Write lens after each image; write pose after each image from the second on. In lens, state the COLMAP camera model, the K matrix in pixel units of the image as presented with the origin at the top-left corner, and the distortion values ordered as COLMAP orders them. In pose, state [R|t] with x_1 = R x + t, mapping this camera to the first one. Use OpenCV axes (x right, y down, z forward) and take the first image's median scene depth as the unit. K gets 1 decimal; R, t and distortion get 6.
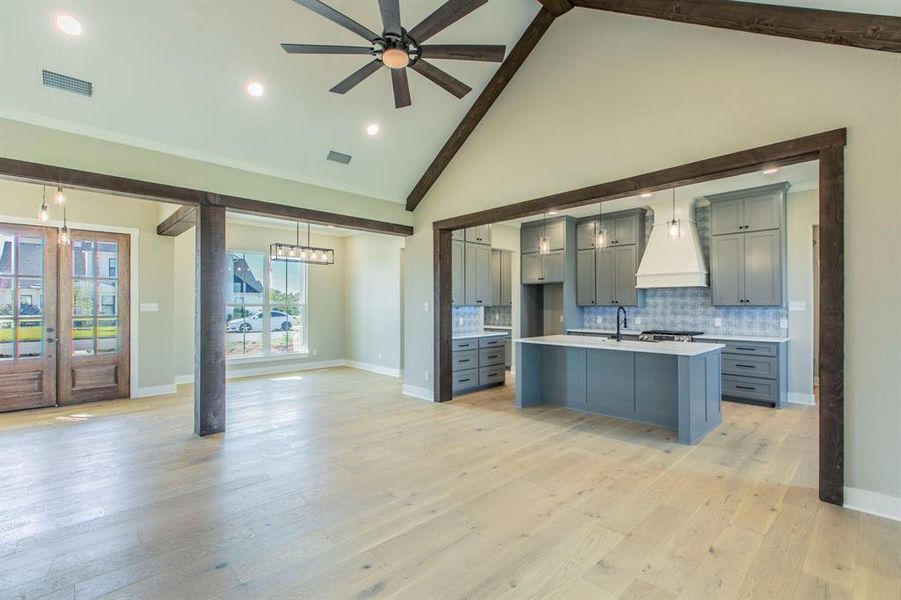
lens RADIAL K [[406.9, 0, 449.5], [0, 406.9, 305.7], [0, 0, 1]] dist [-0.000311, -0.000097]
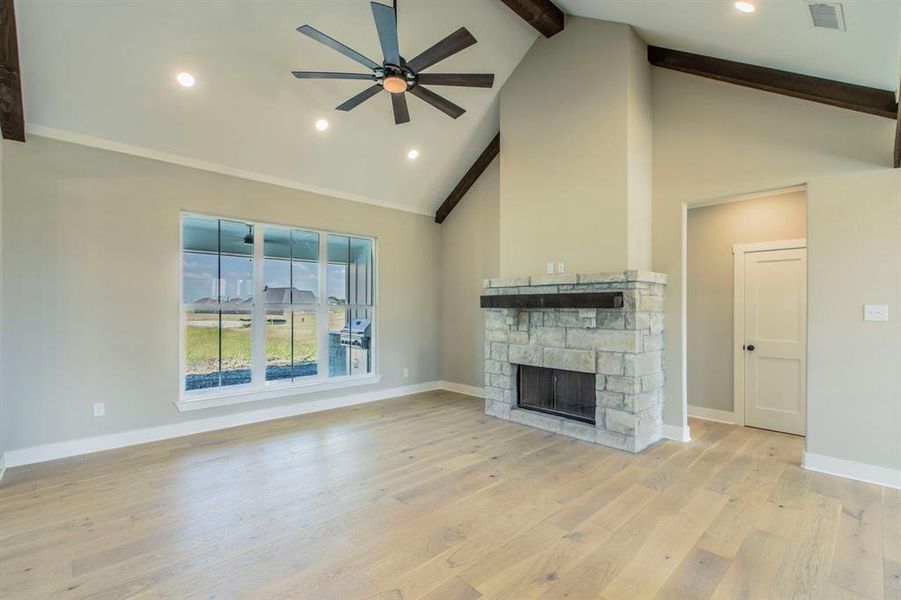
lens RADIAL K [[403.7, 0, 446.3], [0, 403.7, 300.9], [0, 0, 1]] dist [-0.000686, -0.000142]
pose [[-0.999976, 0.000362, 0.006987, -0.159701], [0.000292, 0.999949, -0.010086, -0.004502], [-0.006990, -0.010084, -0.999925, 1.196840]]
